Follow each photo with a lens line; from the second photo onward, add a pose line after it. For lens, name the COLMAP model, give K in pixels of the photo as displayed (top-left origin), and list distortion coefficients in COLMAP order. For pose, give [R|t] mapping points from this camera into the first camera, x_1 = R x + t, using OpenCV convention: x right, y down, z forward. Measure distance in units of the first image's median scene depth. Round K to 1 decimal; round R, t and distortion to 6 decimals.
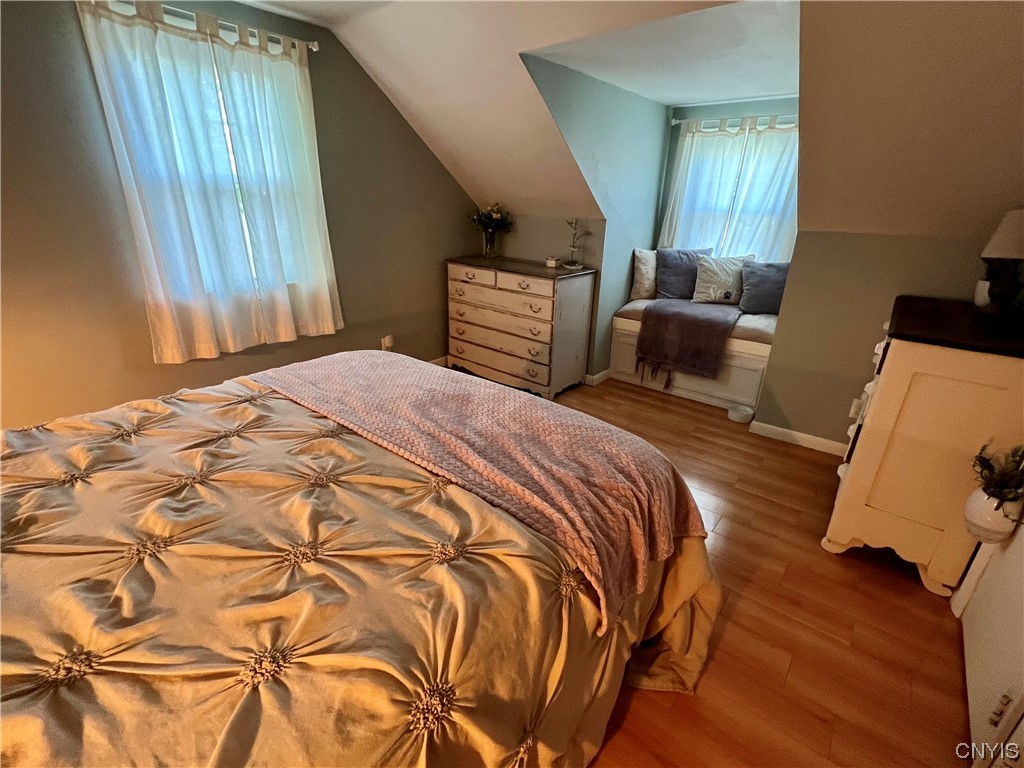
lens RADIAL K [[459.8, 0, 510.3], [0, 459.8, 384.8], [0, 0, 1]] dist [-0.000387, 0.000113]
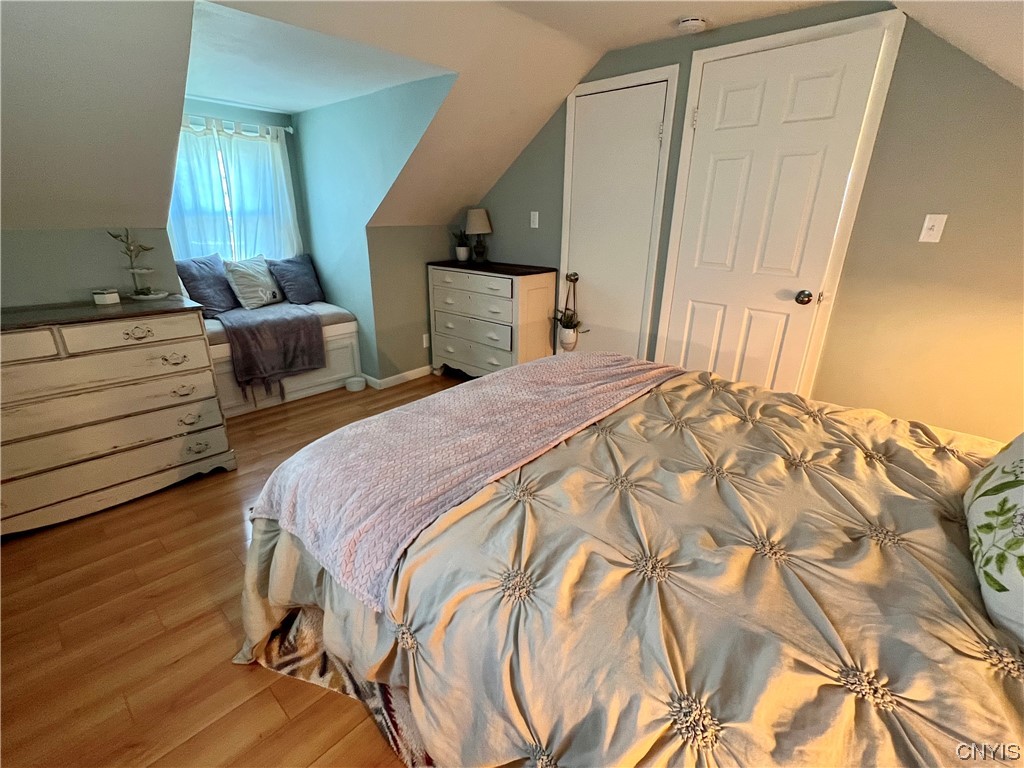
lens RADIAL K [[459.8, 0, 510.3], [0, 459.8, 384.8], [0, 0, 1]] dist [-0.000387, 0.000113]
pose [[0.052390, -0.365935, 0.929165, -0.552521], [0.362464, 0.873958, 0.323755, -0.166707], [-0.930524, 0.319827, 0.178425, 0.403692]]
